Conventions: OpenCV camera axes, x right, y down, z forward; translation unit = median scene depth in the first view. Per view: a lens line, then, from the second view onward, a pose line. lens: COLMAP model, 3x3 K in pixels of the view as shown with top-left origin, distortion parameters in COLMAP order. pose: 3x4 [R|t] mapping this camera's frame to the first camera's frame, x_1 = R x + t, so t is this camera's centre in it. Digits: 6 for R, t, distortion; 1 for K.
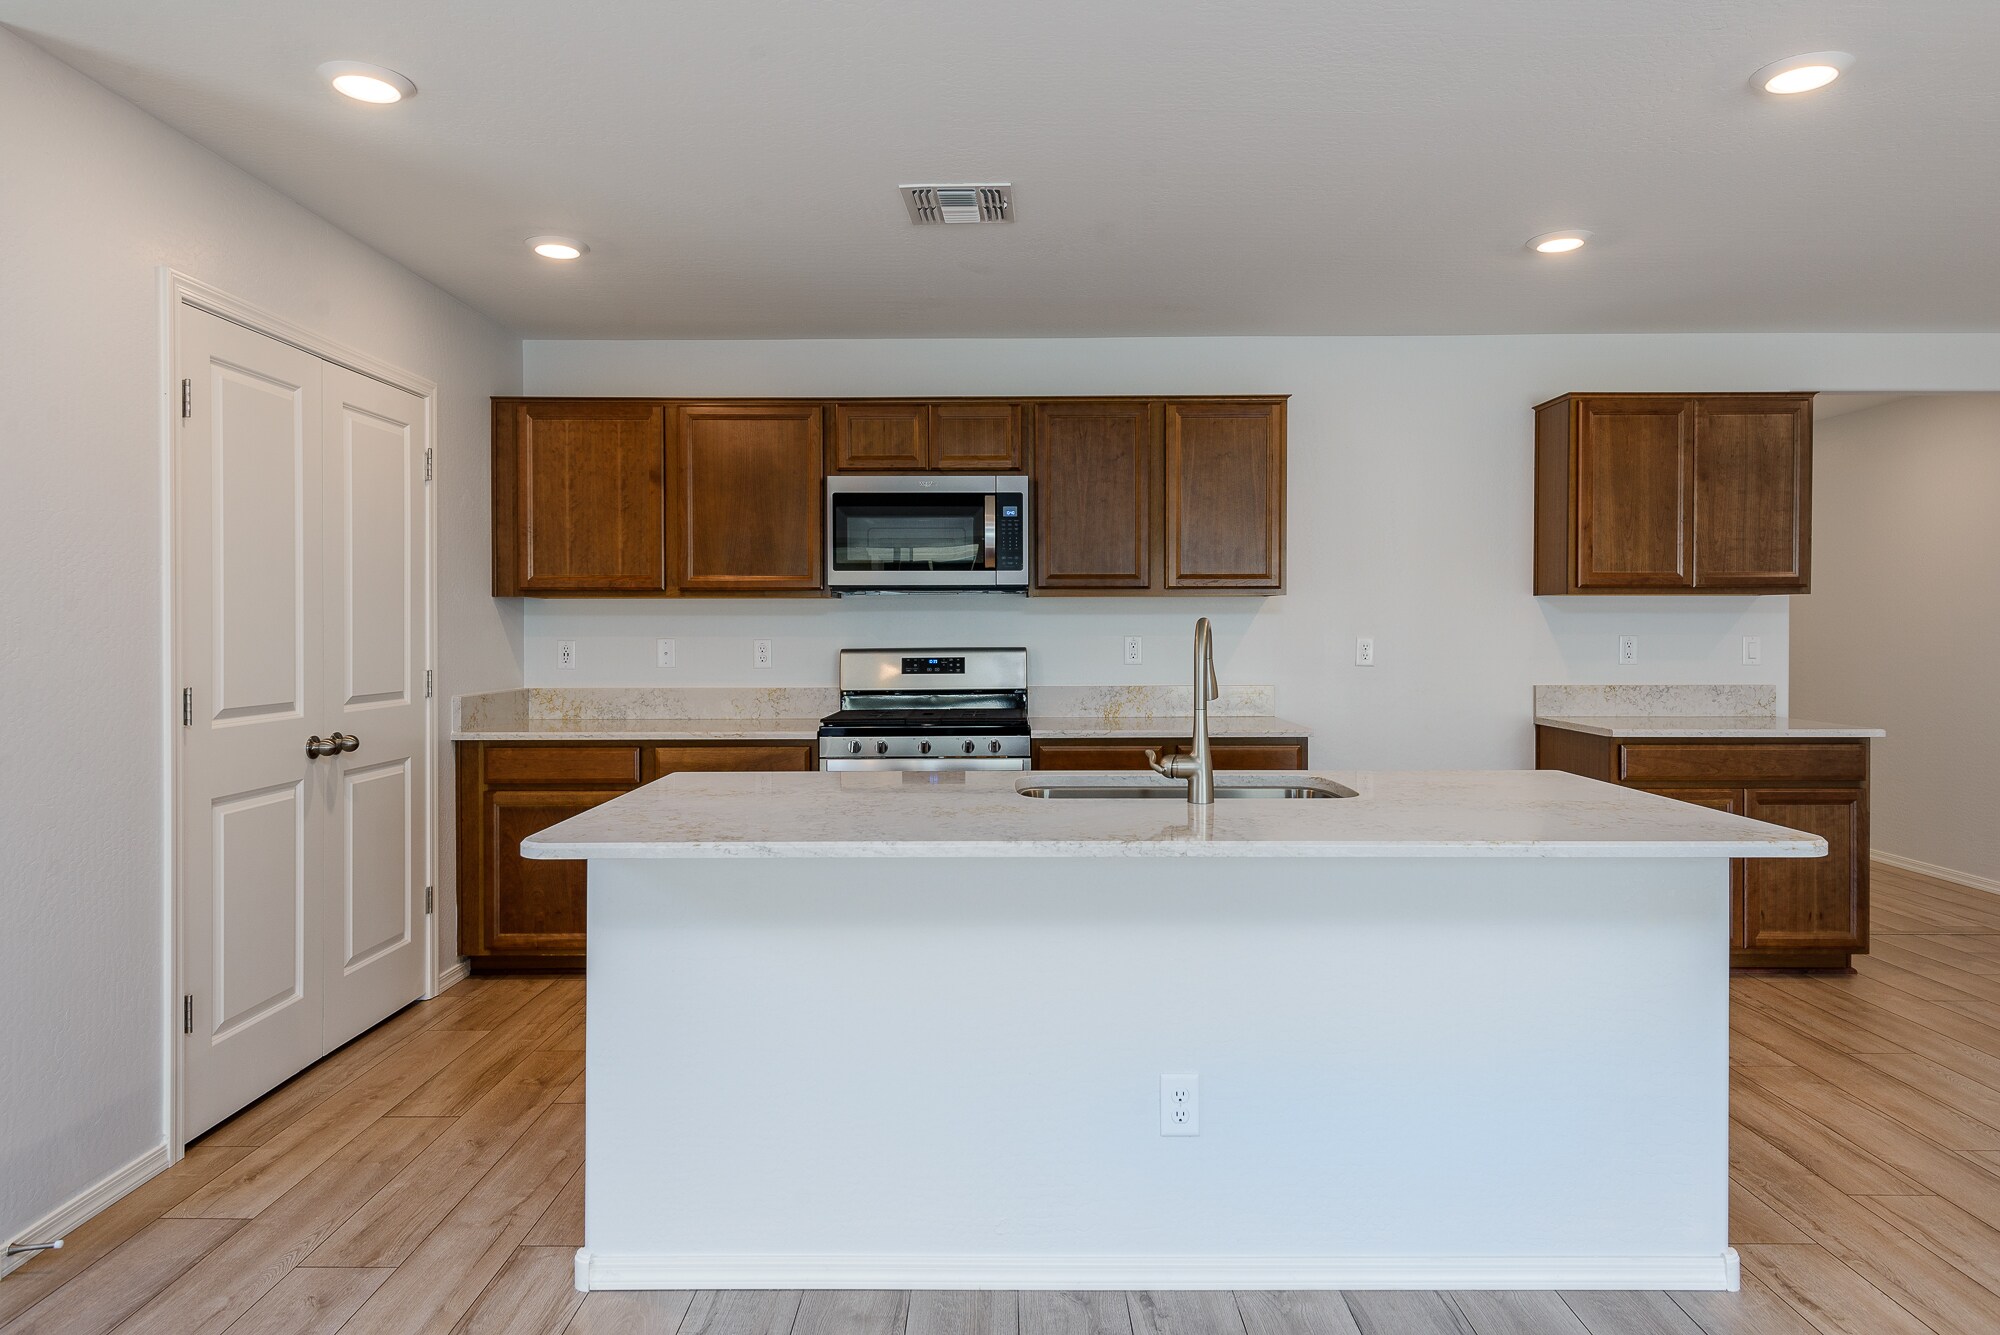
lens RADIAL K [[1207.4, 0, 1008.3], [0, 1207.4, 637.1], [0, 0, 1]] dist [0.010984, -0.000827]
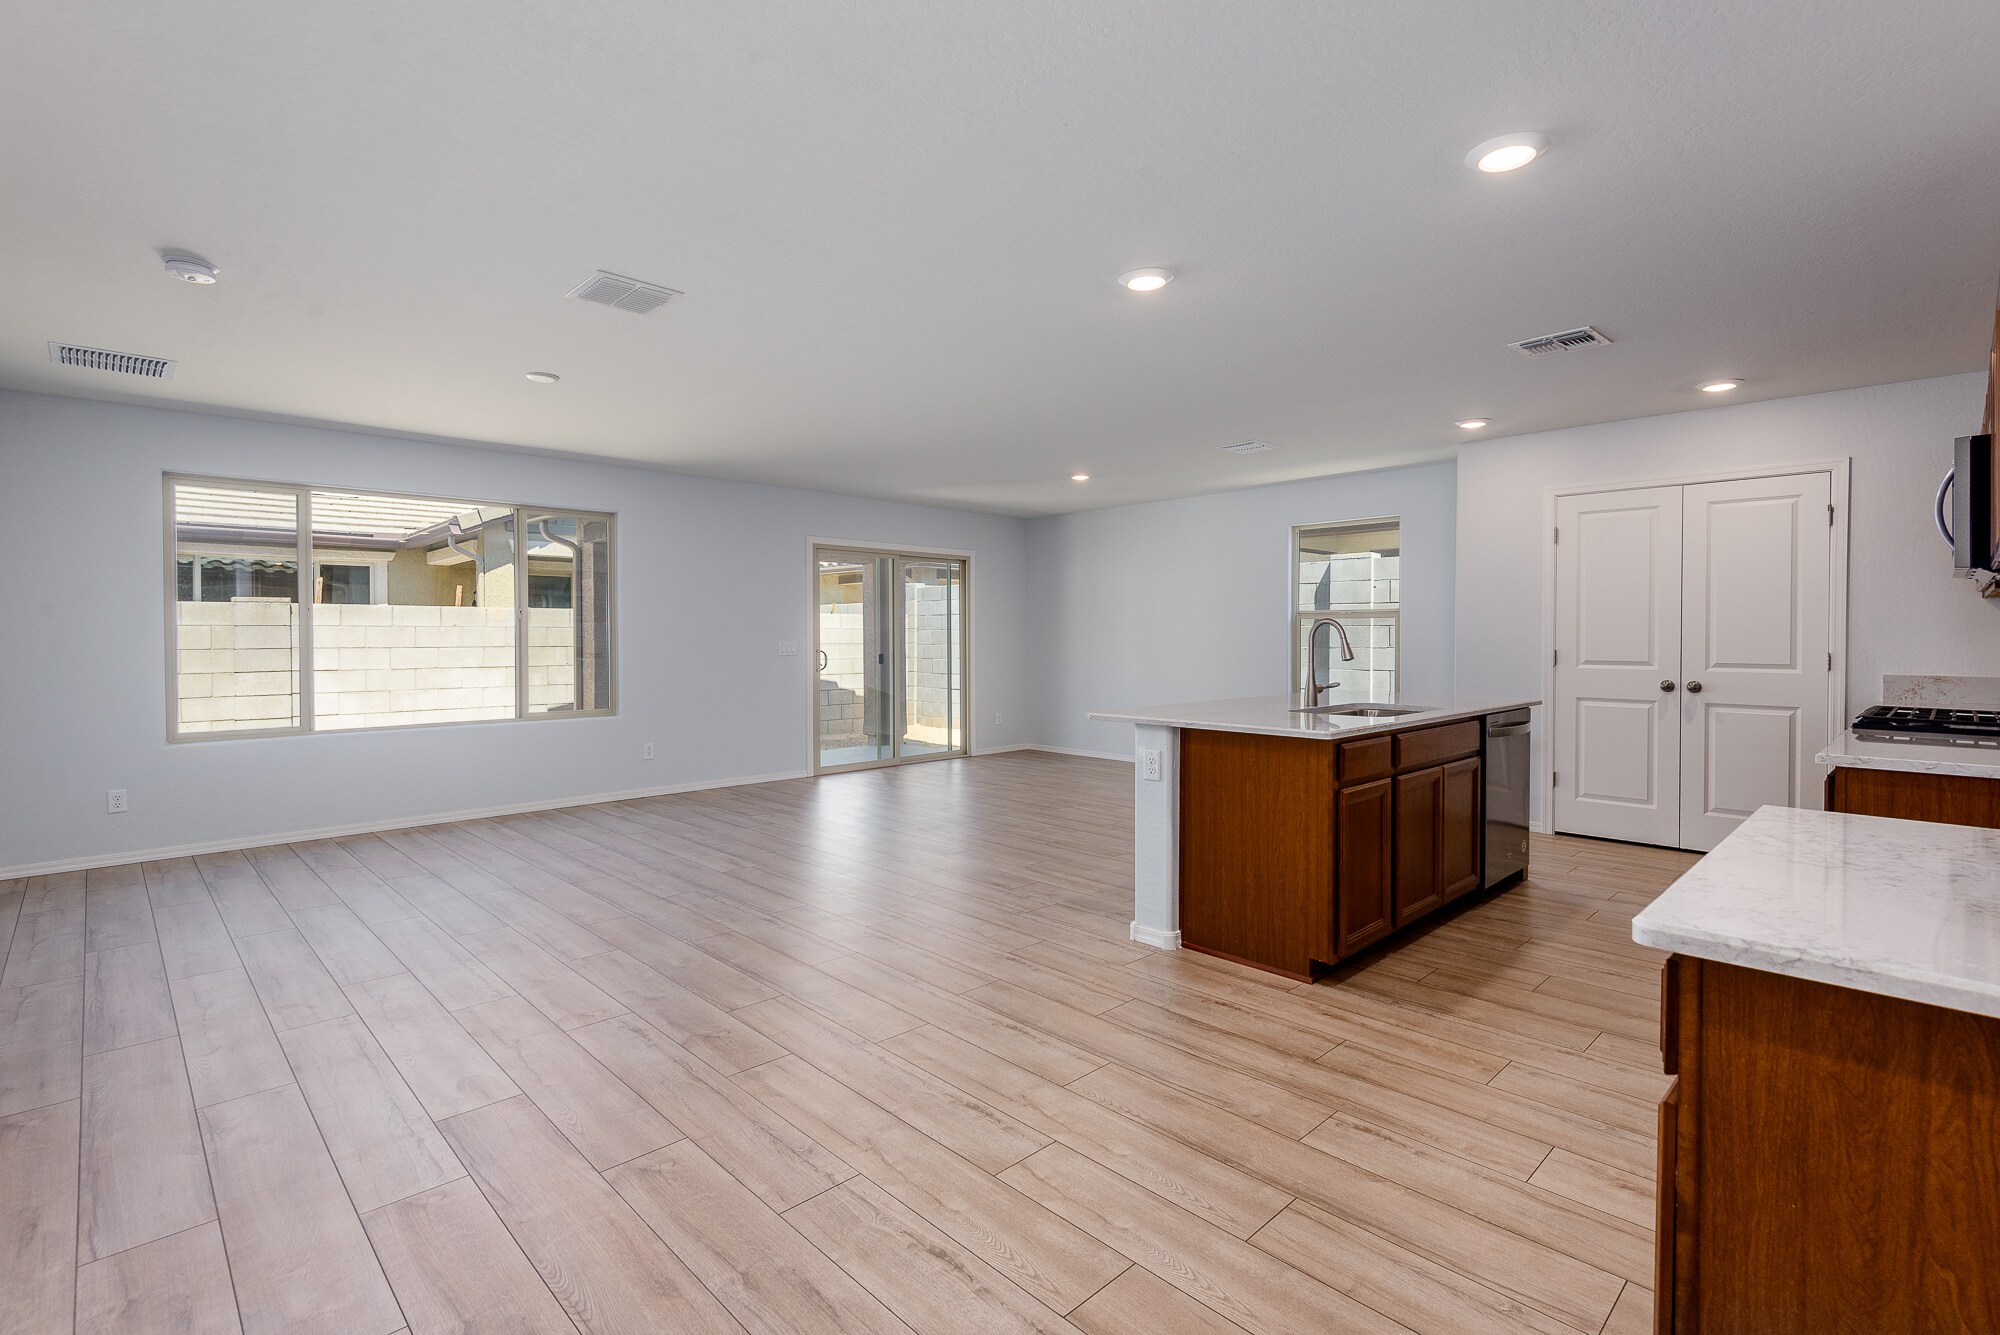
lens RADIAL K [[916.2, 0, 1004.2], [0, 916.2, 647.5], [0, 0, 1]] dist [0.042181, -0.027313]
pose [[-0.711233, 0.010691, -0.702875, 0.935545], [-0.004041, 0.999806, 0.019297, 0.003060], [0.702944, 0.016565, -0.711052, 0.986581]]
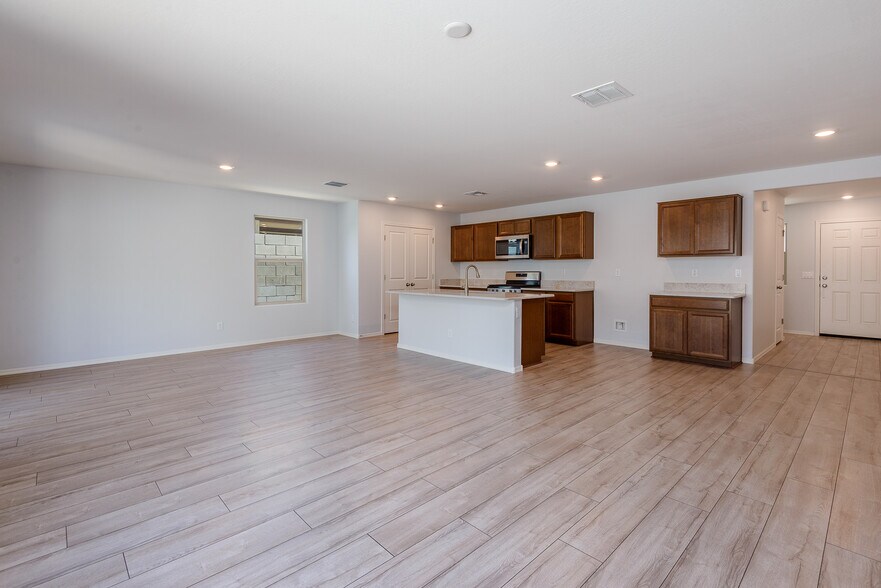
lens RADIAL K [[407.9, 0, 440.1], [0, 407.9, 275.1], [0, 0, 1]] dist [0.016947, -0.016986]
pose [[0.690483, 0.009384, -0.723288, 0.917582], [-0.007056, 0.999956, 0.006238, 0.016481], [0.723314, 0.000796, 0.690519, -0.343193]]
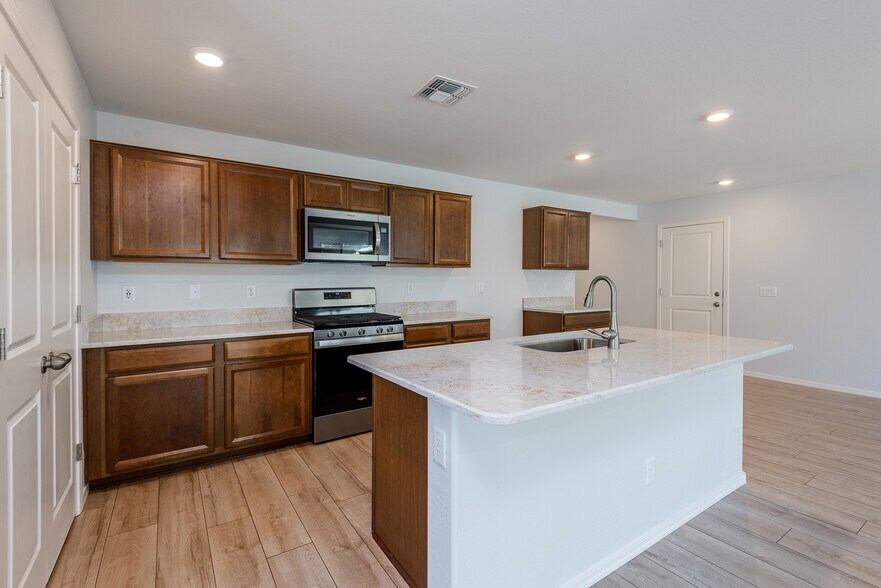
lens RADIAL K [[399.3, 0, 439.7], [0, 399.3, 283.9], [0, 0, 1]] dist [0.009111, -0.000482]
pose [[0.831816, -0.004110, 0.555036, -0.340973], [0.002536, 0.999990, 0.003605, -0.001115], [-0.555046, -0.001592, 0.831818, 0.278880]]
